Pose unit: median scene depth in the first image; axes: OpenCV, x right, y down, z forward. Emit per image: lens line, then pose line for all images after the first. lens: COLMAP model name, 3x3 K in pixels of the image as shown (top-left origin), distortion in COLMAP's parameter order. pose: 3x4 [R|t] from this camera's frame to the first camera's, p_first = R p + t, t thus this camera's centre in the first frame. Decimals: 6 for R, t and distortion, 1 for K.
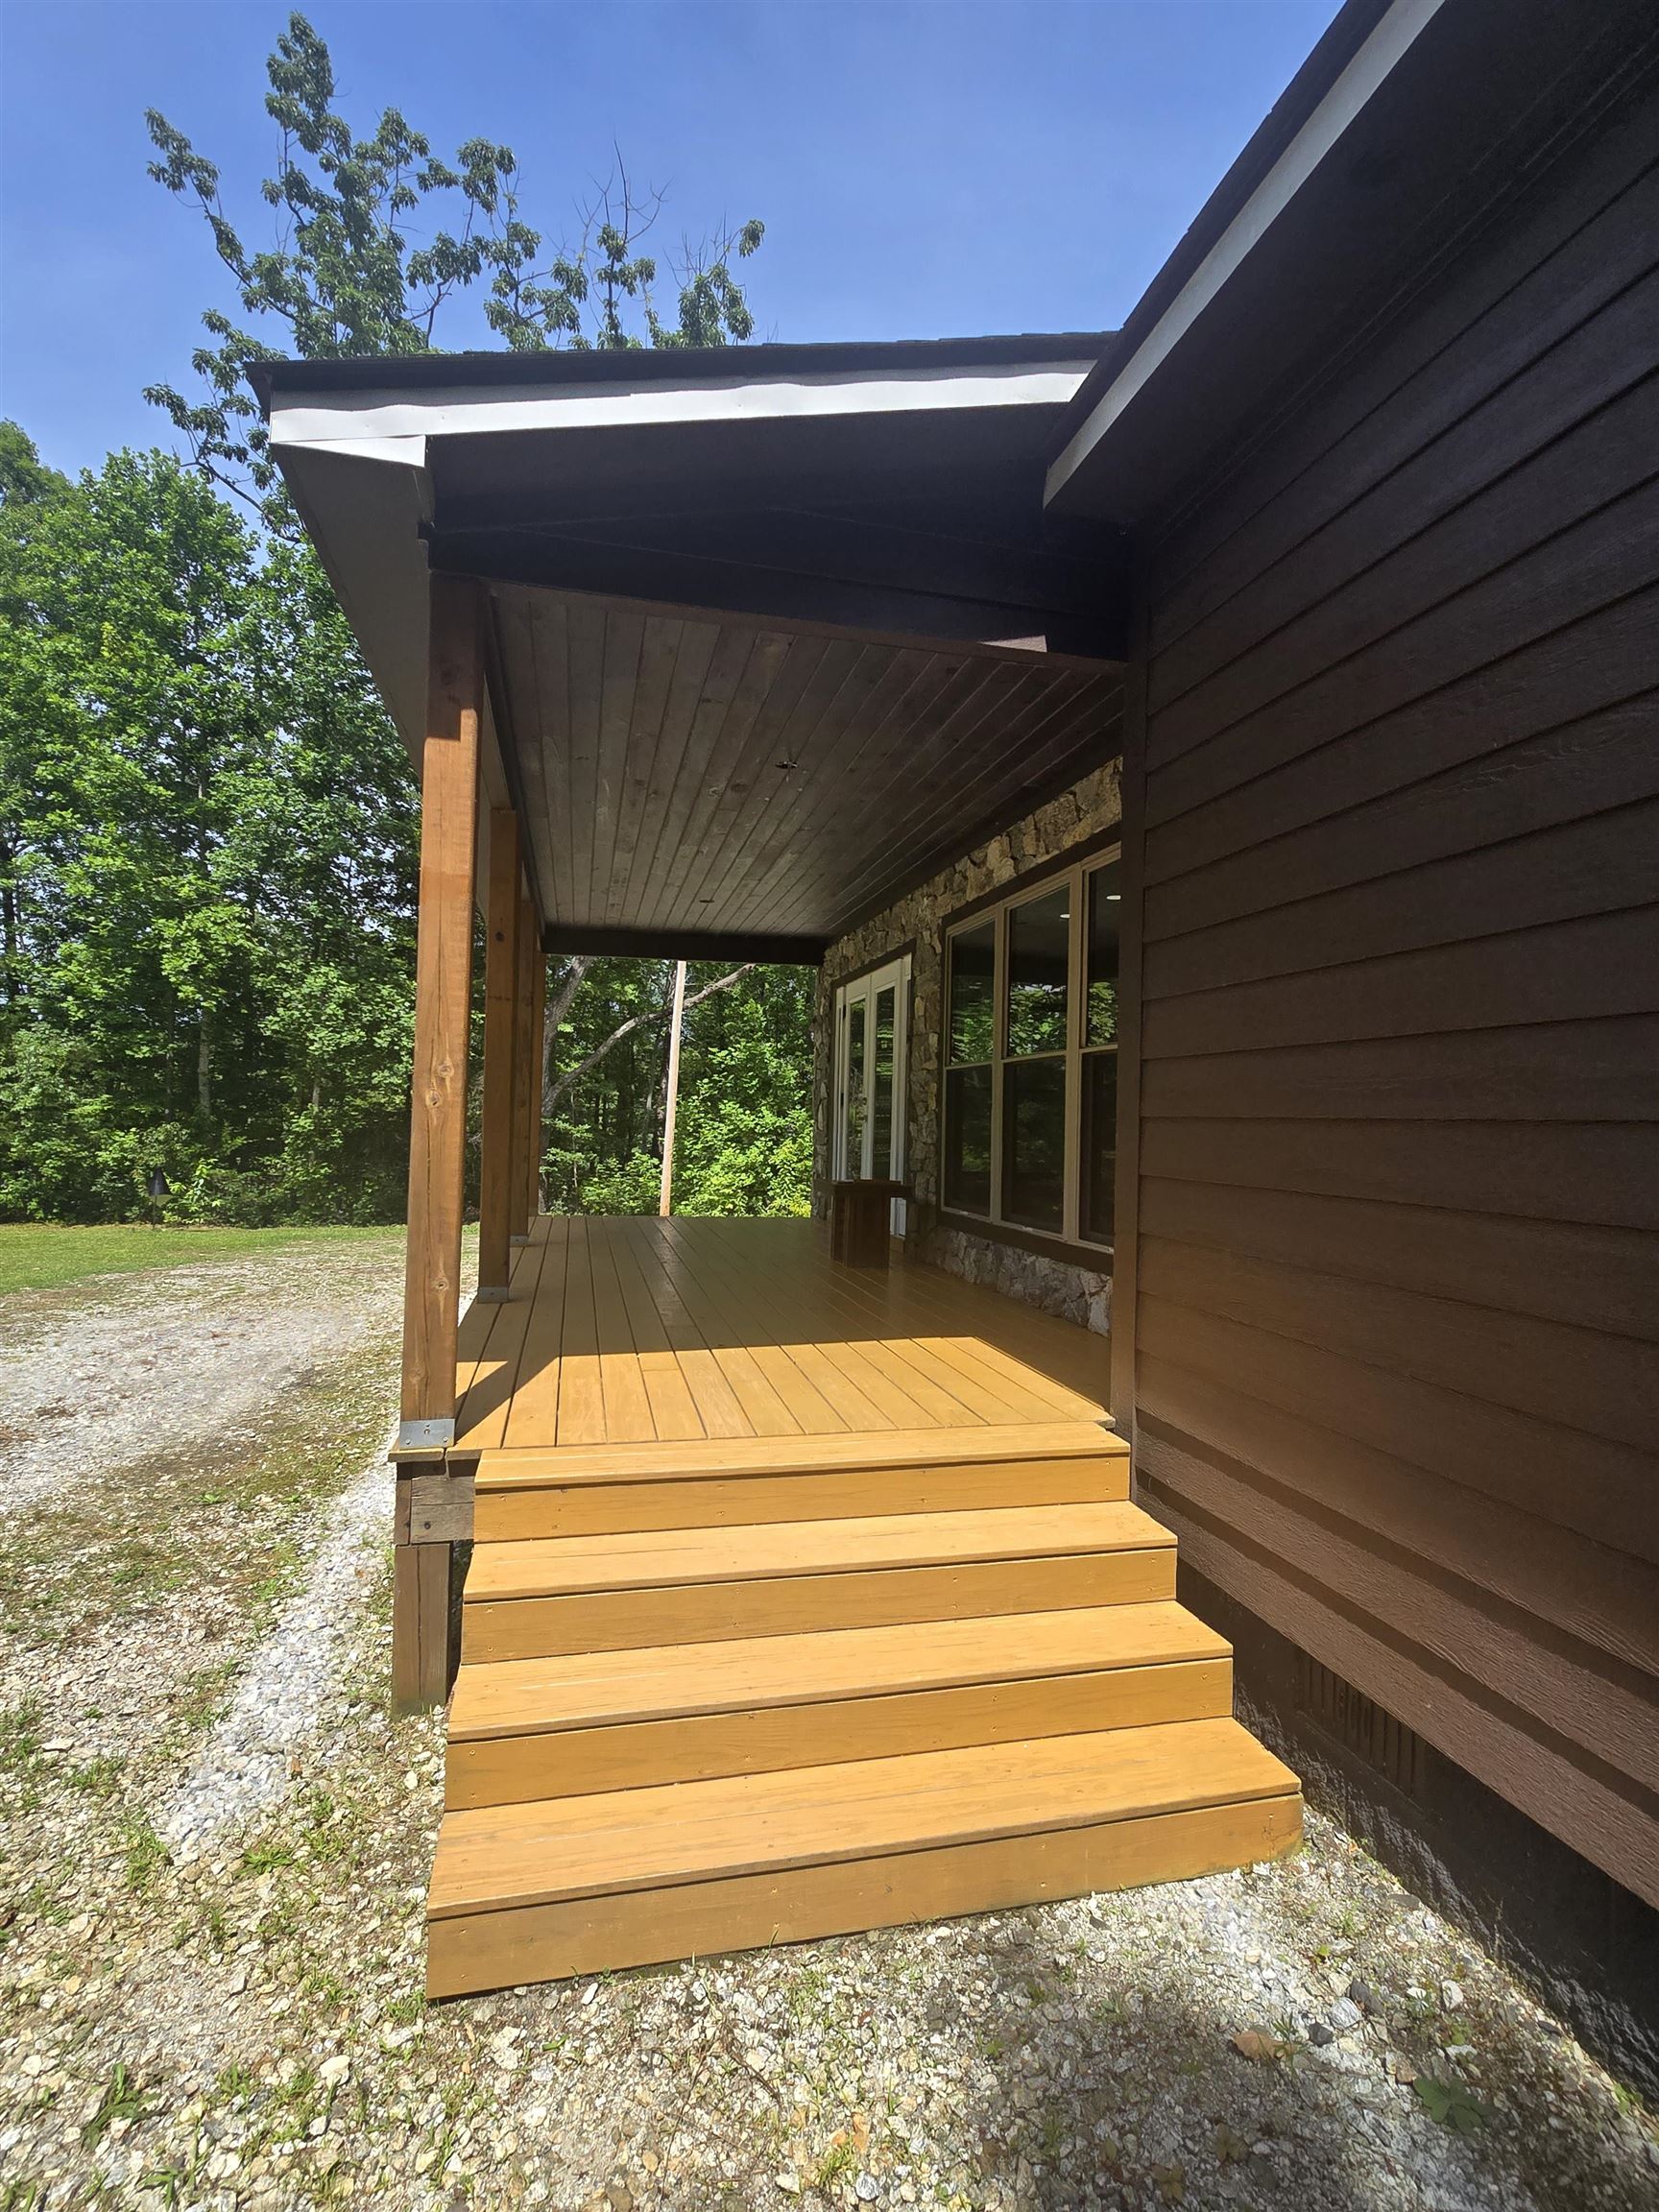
lens RADIAL K [[1064.5, 0, 823.0], [0, 1064.5, 1112.8], [0, 0, 1]] dist [-0.001272, -0.001110]
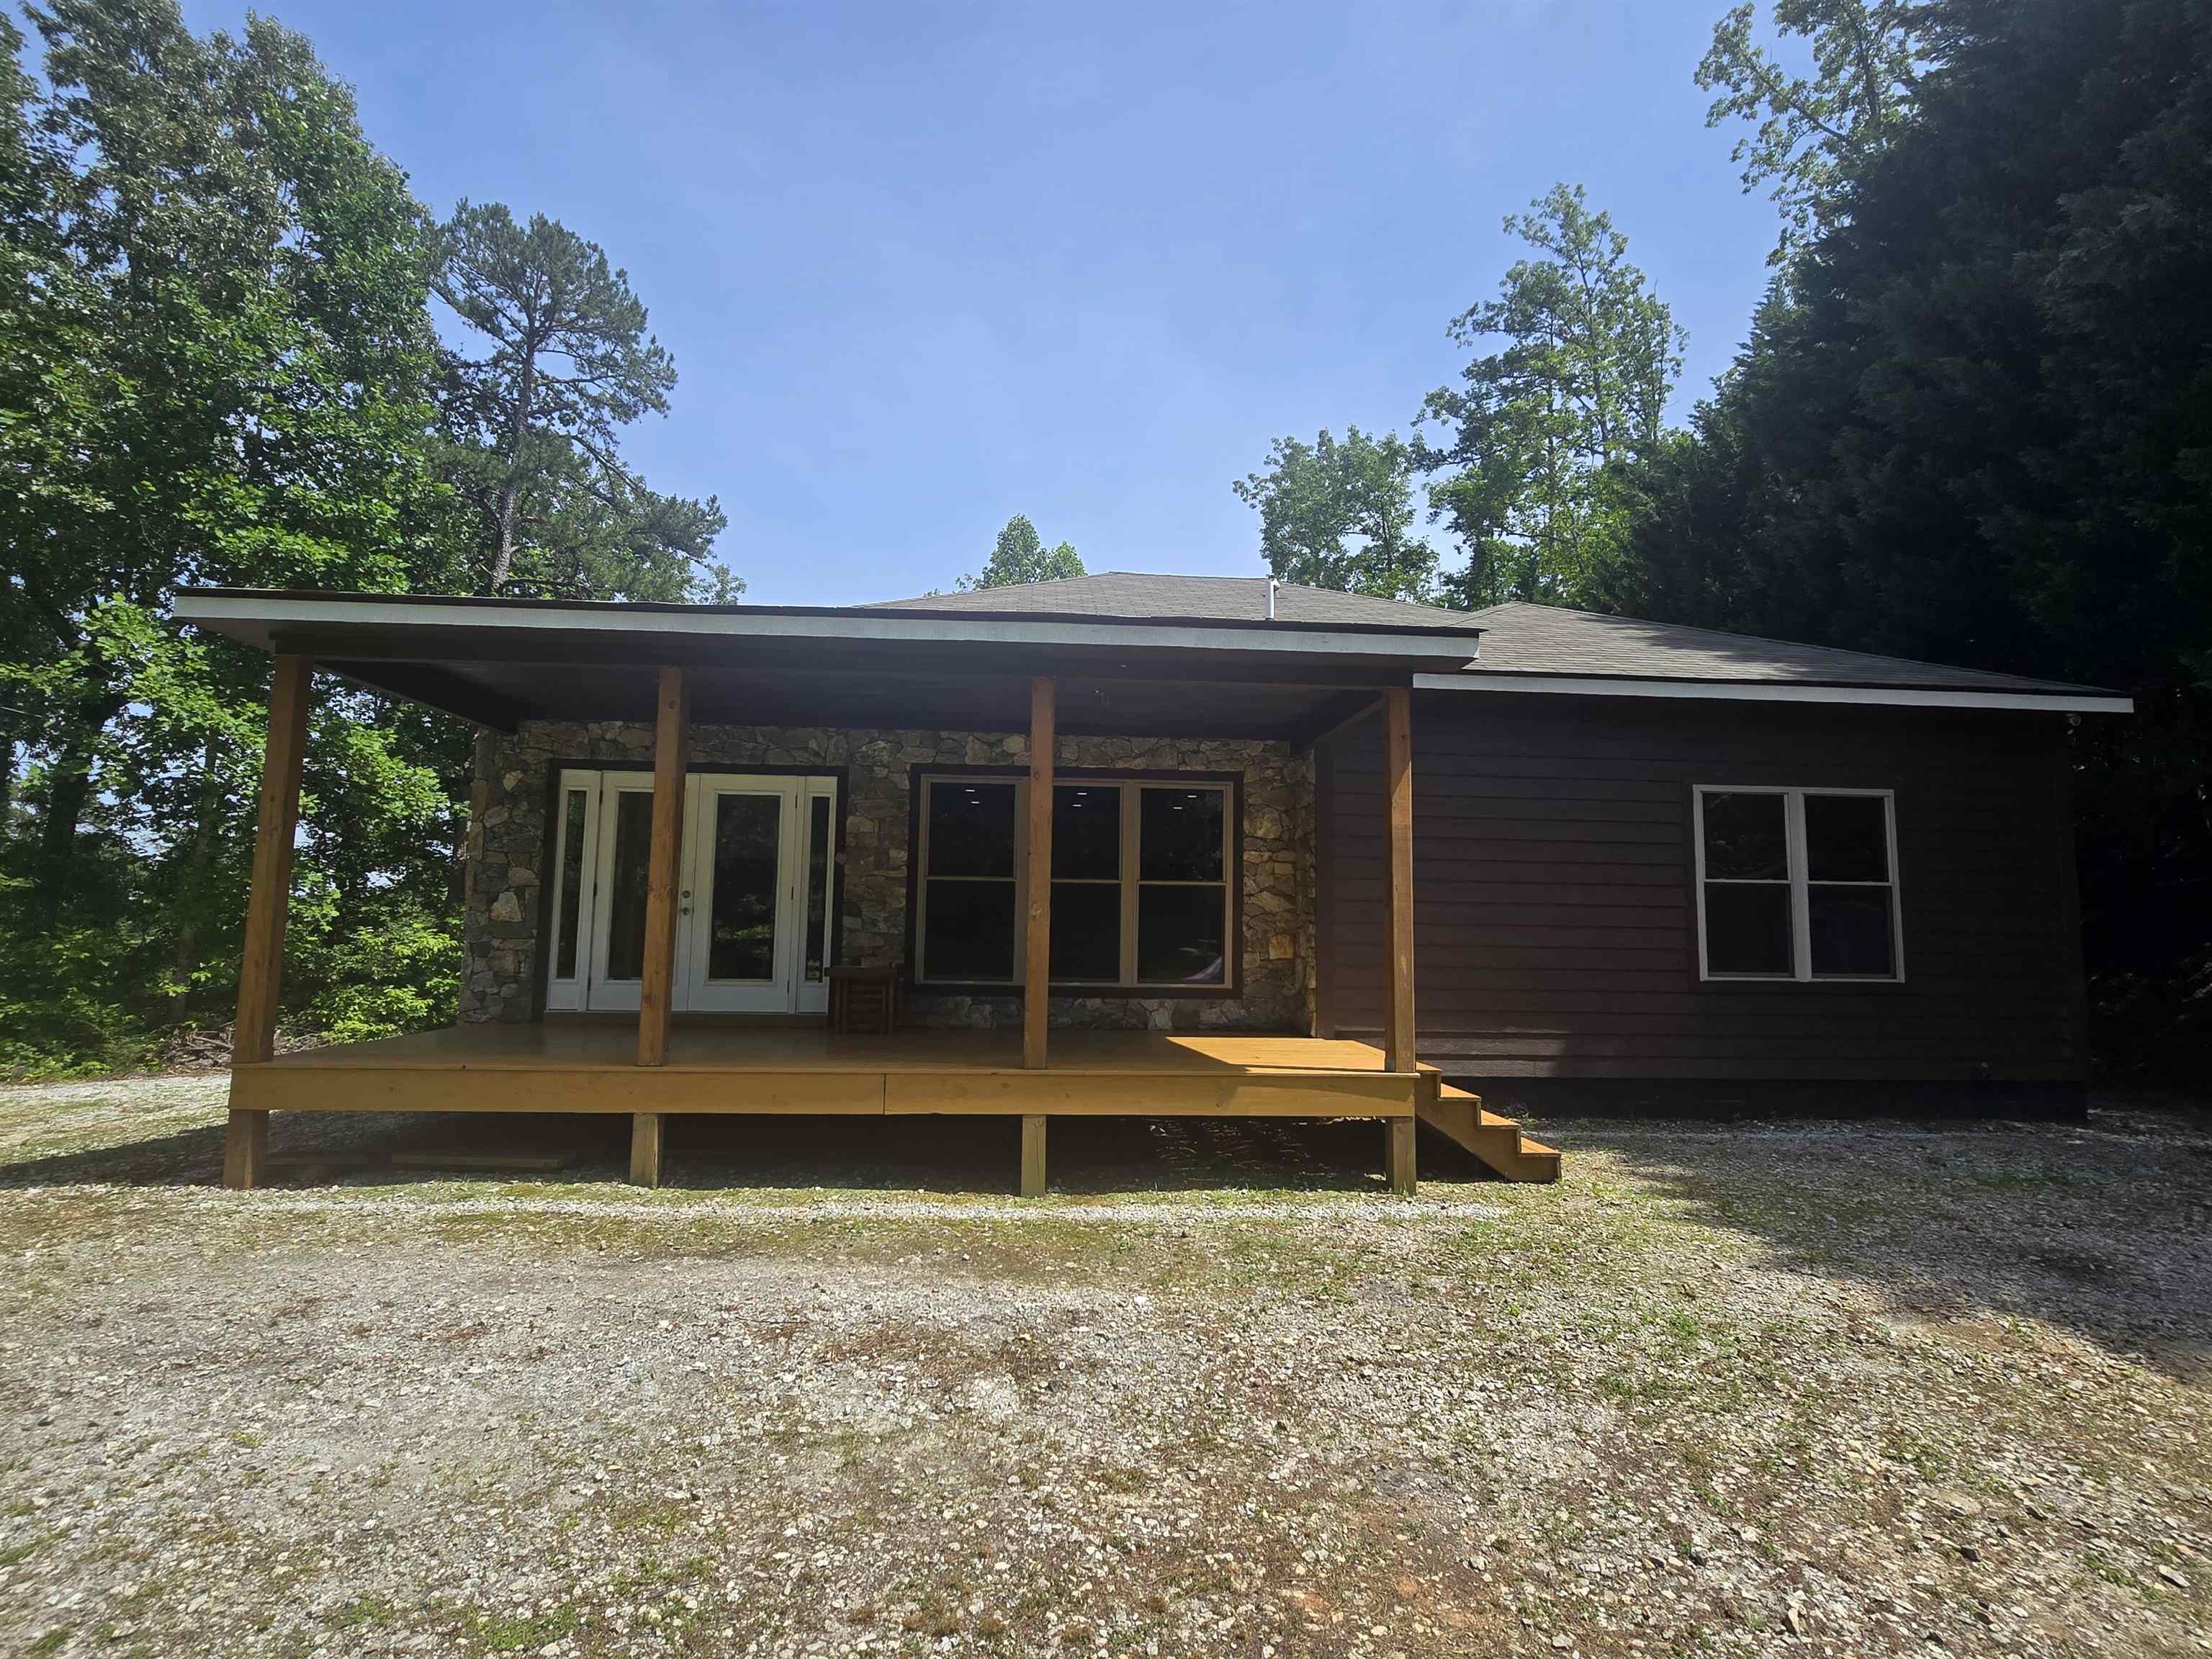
lens RADIAL K [[1064.5, 0, 1101.0], [0, 1064.5, 828.8], [0, 0, 1]] dist [-0.001272, -0.001110]
pose [[0.164082, 0.074565, 0.983624, -1.402384], [-0.023423, 0.997152, -0.071683, -0.013096], [-0.986169, -0.011278, 0.165361, 0.658189]]
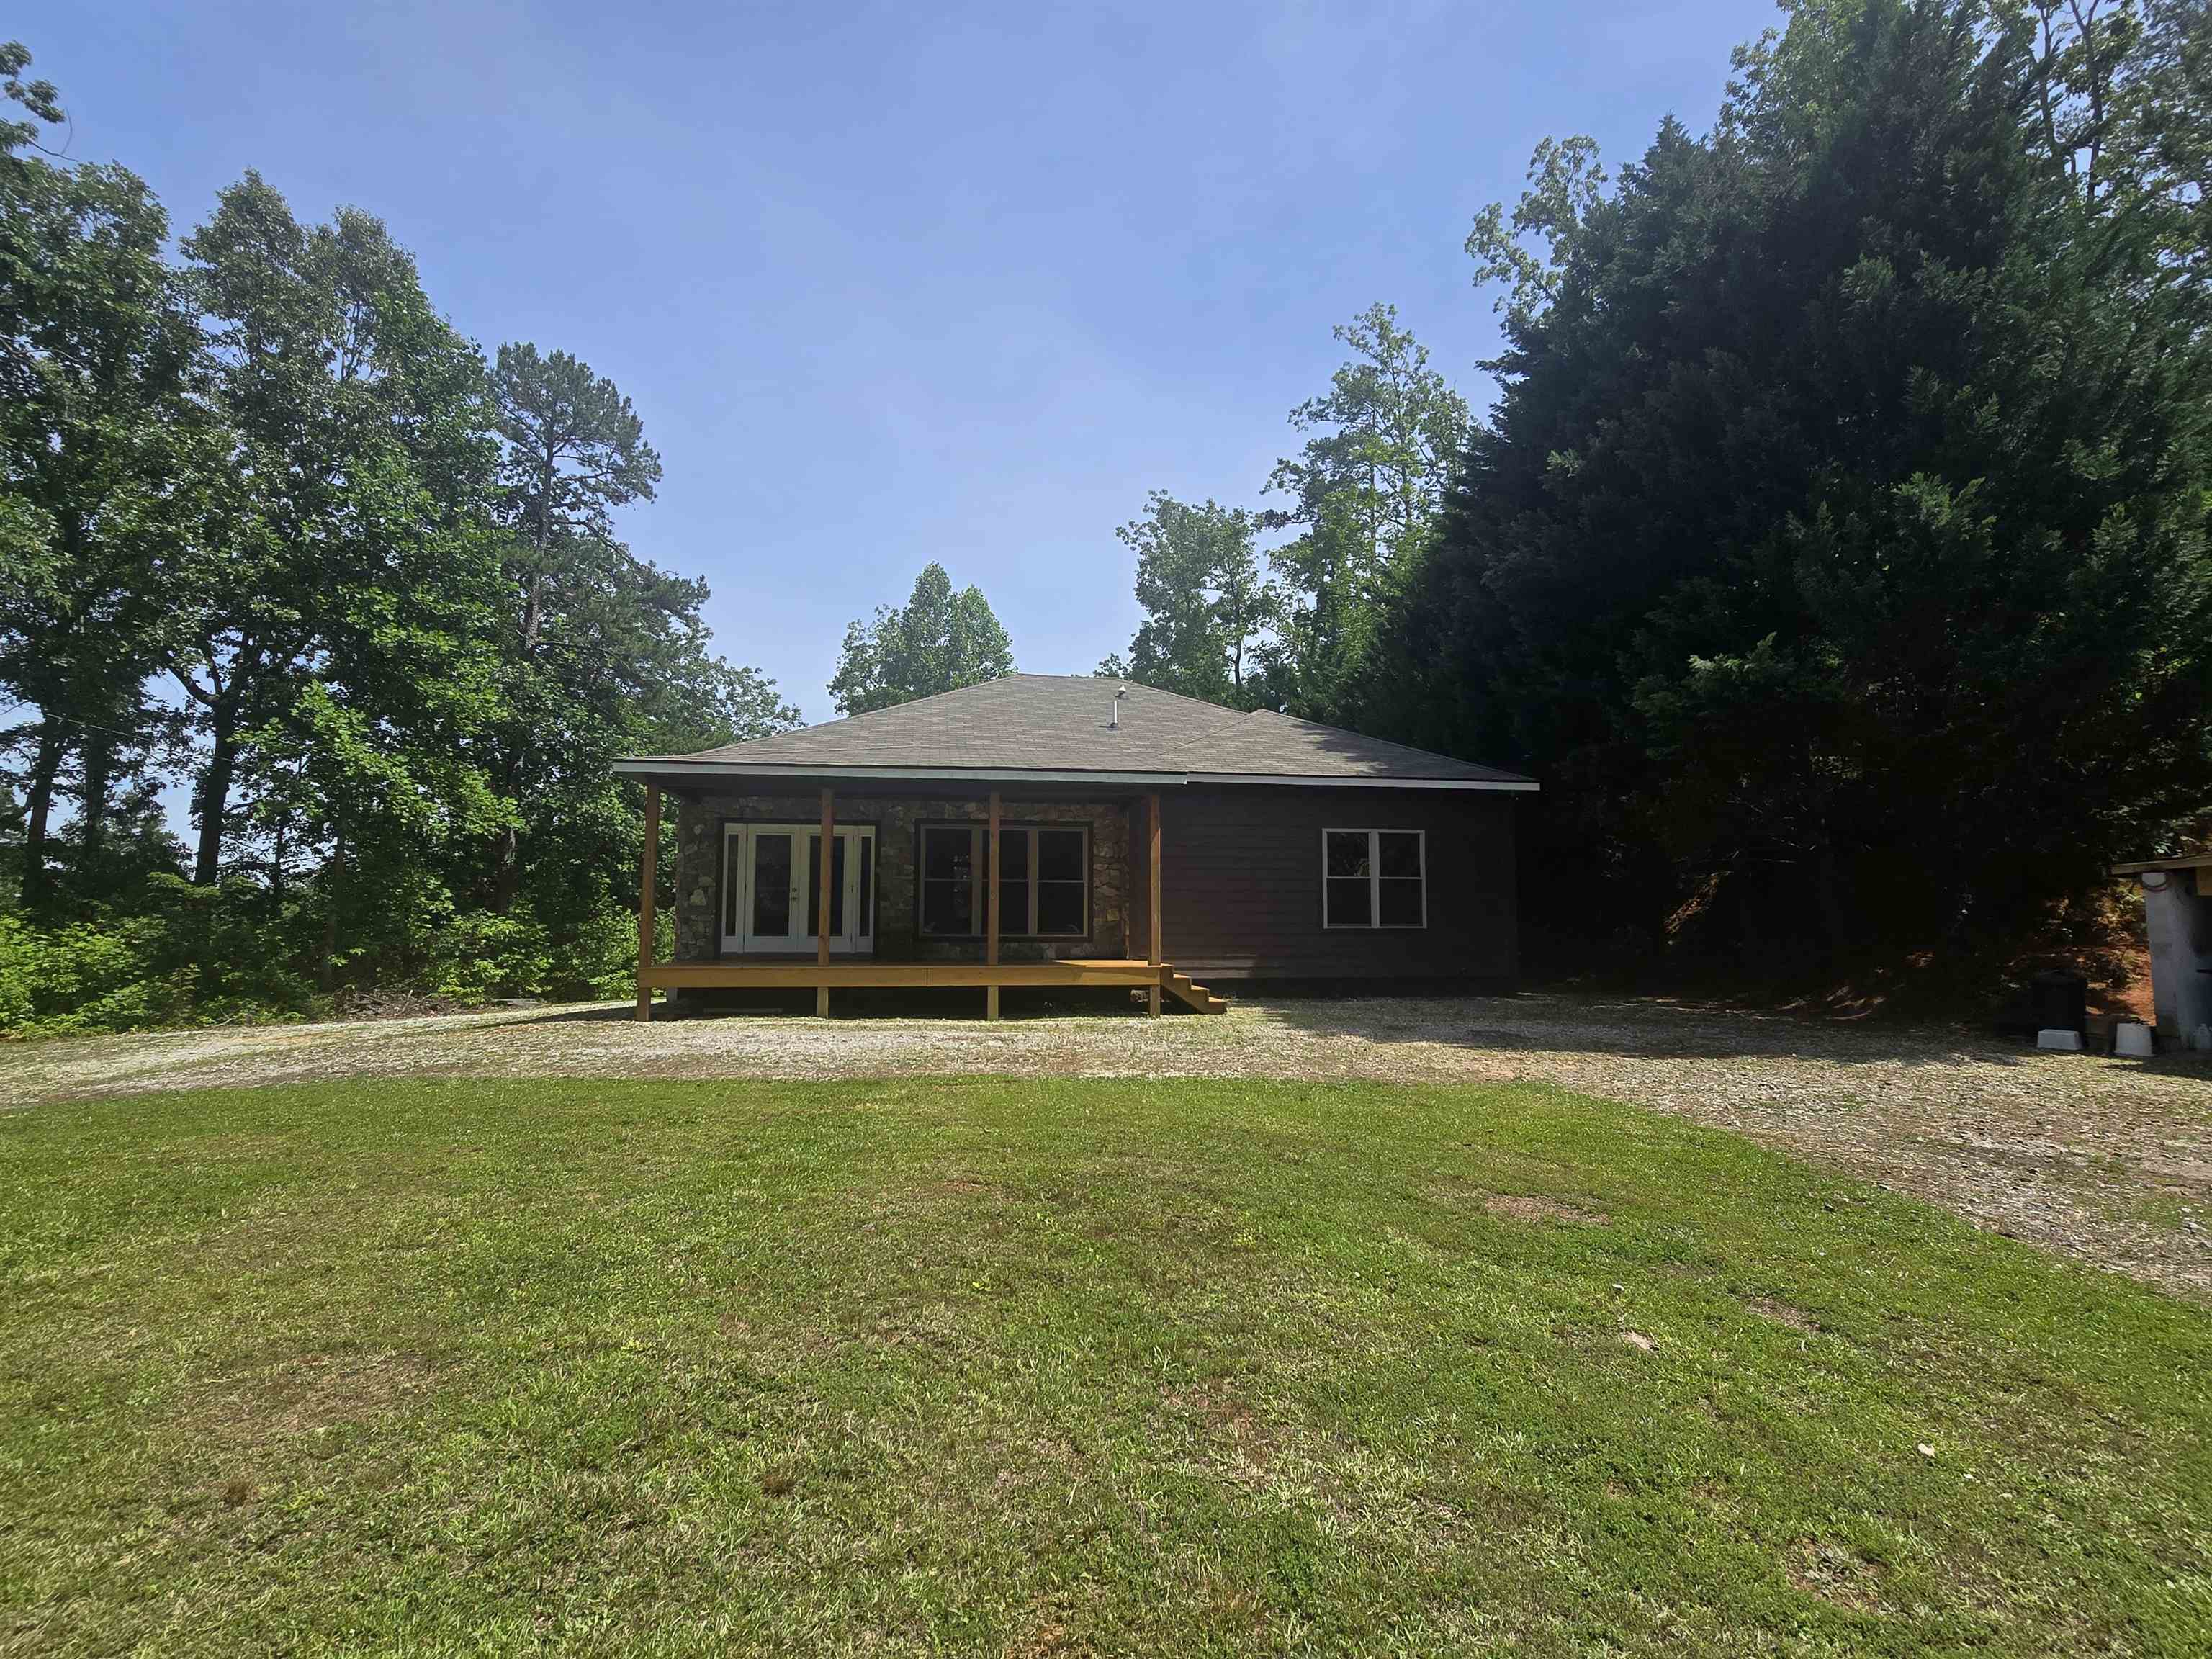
lens RADIAL K [[1064.5, 0, 1093.8], [0, 1064.5, 826.3], [0, 0, 1]] dist [-0.001272, -0.001110]
pose [[0.075168, 0.063847, 0.995125, -2.829108], [-0.012645, 0.997929, -0.063072, -0.015493], [-0.997091, -0.007843, 0.075820, 0.478426]]
